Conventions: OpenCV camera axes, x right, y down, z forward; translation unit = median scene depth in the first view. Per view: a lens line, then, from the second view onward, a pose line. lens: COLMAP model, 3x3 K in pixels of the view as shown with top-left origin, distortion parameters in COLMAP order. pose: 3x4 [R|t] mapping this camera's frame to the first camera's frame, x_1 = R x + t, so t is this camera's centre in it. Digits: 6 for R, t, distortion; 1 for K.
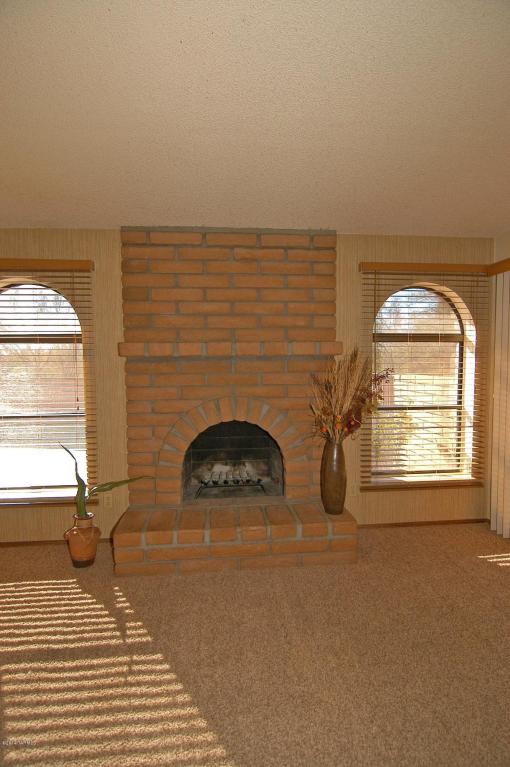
lens RADIAL K [[413.3, 0, 257.4], [0, 413.3, 384.8], [0, 0, 1]] dist [-0.008006, -0.008779]
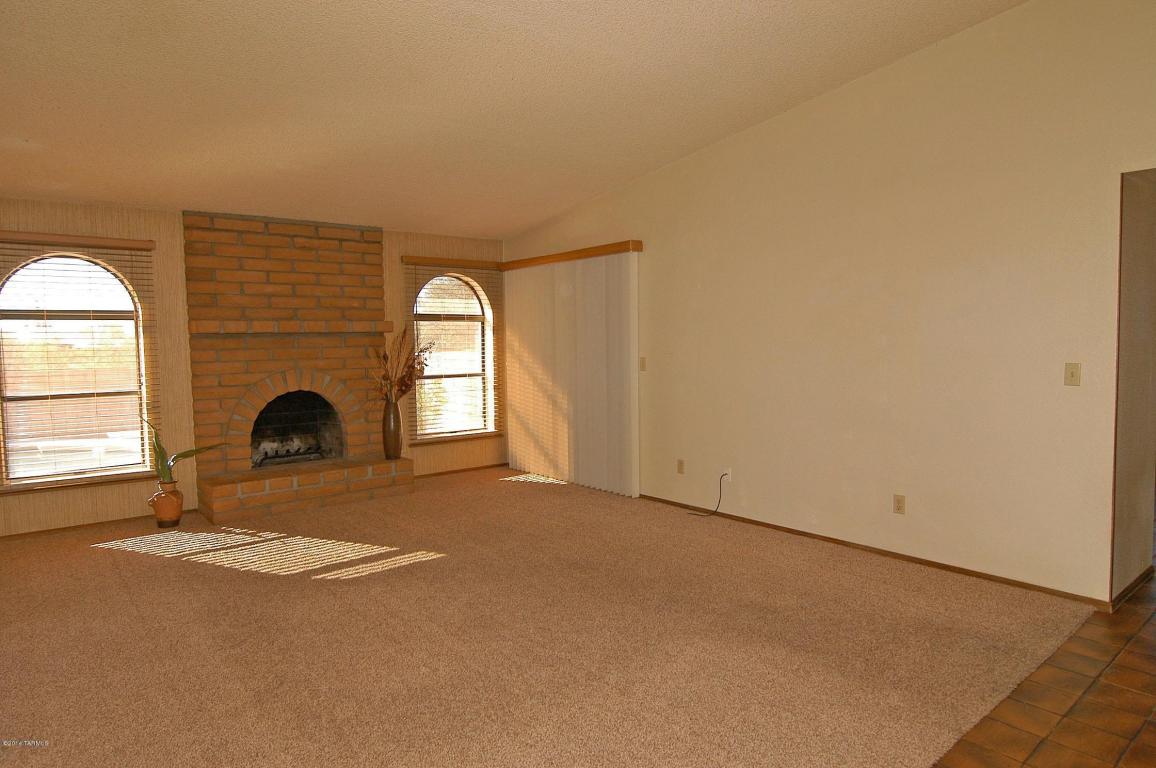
lens RADIAL K [[691.7, 0, 581.1], [0, 691.7, 382.7], [0, 0, 1]] dist [-0.004915, -0.000861]
pose [[0.835468, -0.038688, 0.548176, -0.449451], [0.039528, 0.999166, 0.010272, 0.077258], [-0.548116, 0.013086, 0.836300, -0.997991]]
